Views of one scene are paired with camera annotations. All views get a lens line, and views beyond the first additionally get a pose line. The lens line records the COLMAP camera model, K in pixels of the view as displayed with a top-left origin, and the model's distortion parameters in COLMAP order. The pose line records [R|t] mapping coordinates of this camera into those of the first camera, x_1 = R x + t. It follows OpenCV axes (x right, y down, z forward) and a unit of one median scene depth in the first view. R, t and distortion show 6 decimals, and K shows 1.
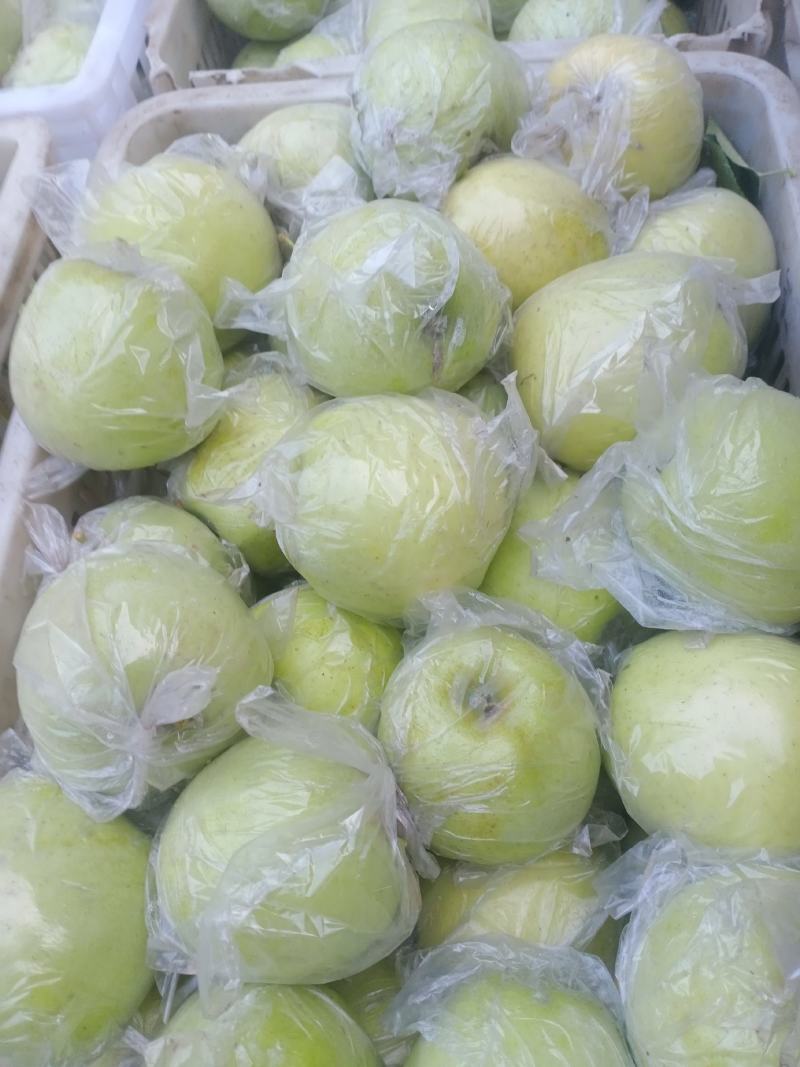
lens RADIAL K [[871.4, 0, 397.1], [0, 871.4, 535.1], [0, 0, 1]] dist [0.048735, -0.124483]
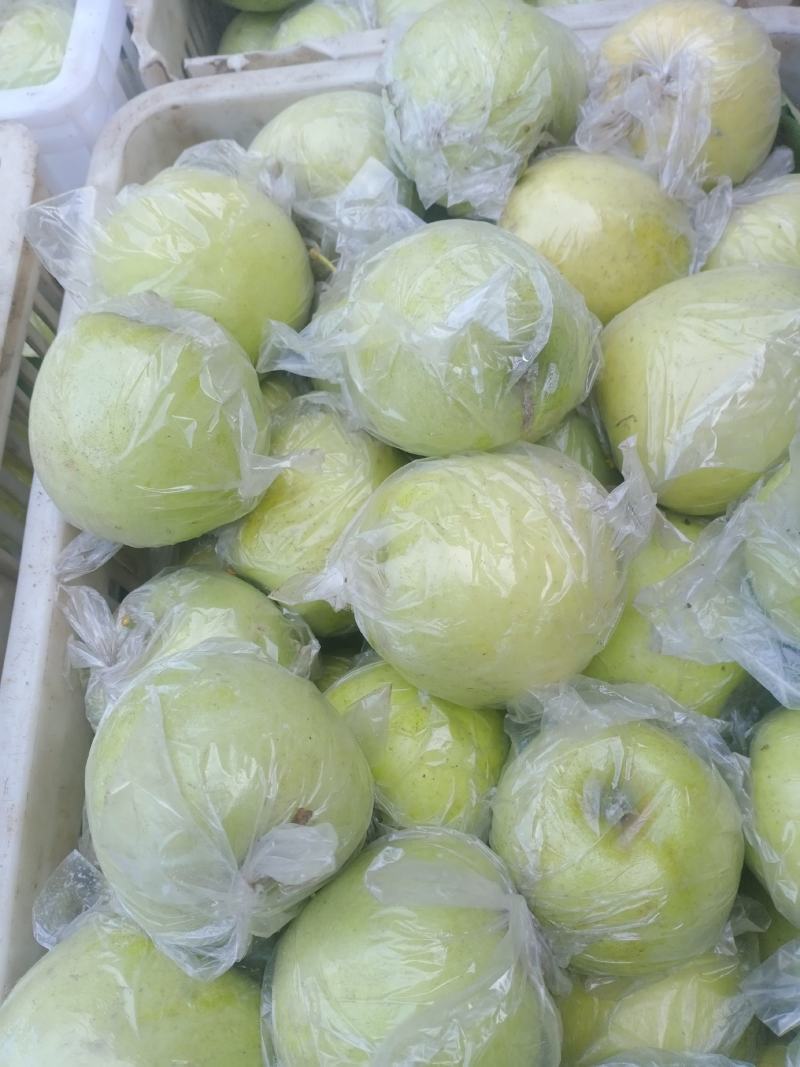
lens RADIAL K [[865.4, 0, 400.0], [0, 865.4, 533.5], [0, 0, 1]] dist [0.056187, -0.145759]
pose [[0.997320, -0.070134, 0.020812, -0.103879], [0.068498, 0.995123, 0.070984, -0.142912], [-0.025689, -0.069369, 0.997260, 0.121480]]
